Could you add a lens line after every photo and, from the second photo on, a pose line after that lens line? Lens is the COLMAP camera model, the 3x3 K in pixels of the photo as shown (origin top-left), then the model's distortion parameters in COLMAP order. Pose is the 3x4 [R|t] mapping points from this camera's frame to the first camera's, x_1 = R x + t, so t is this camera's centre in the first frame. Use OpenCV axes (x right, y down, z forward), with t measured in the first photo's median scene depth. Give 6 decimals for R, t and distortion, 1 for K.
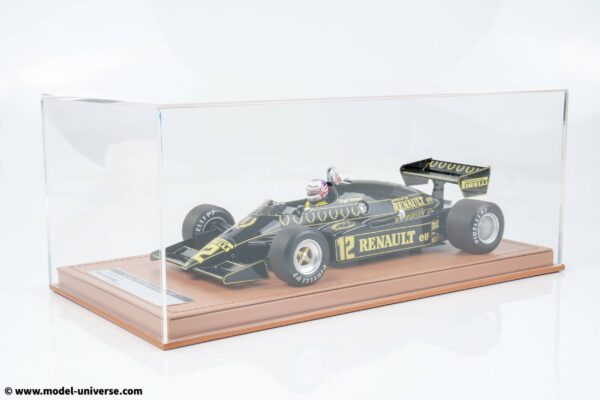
lens RADIAL K [[975.4, 0, 300.0], [0, 975.4, 200.0], [0, 0, 1]] dist [0.118384, 0.012241]
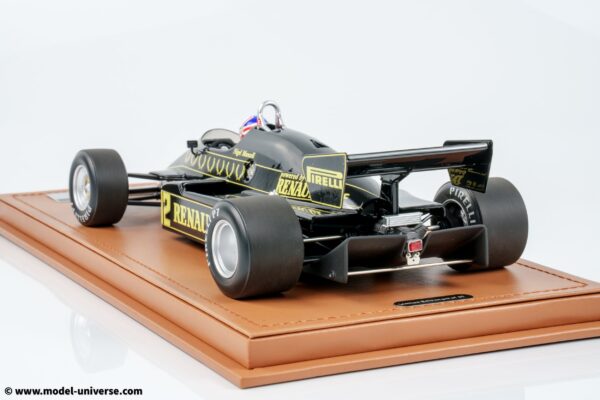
lens RADIAL K [[1415.7, 0, 300.0], [0, 1415.7, 200.0], [0, 0, 1]] dist [0.058119, 0.111810]
pose [[-0.135581, 0.172407, -0.975650, 0.957094], [-0.153570, 0.969185, 0.192605, -0.154853], [0.978792, 0.175944, -0.104926, 1.145373]]
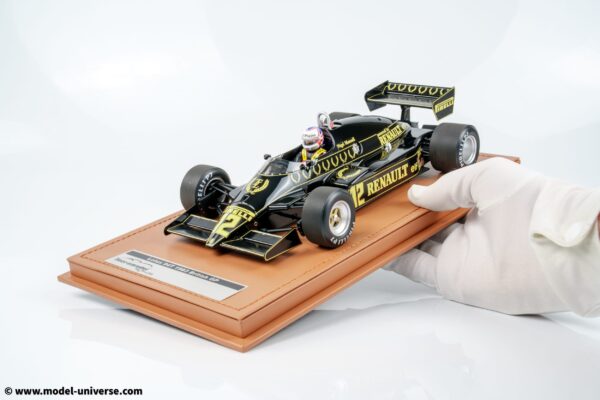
lens RADIAL K [[842.8, 0, 300.0], [0, 842.8, 200.0], [0, 0, 1]] dist [-0.000069, -0.004856]
pose [[0.967832, -0.152498, 0.200116, -0.178378], [0.115949, 0.976222, 0.183158, -0.108426], [-0.223288, -0.154063, 0.962500, 0.163756]]
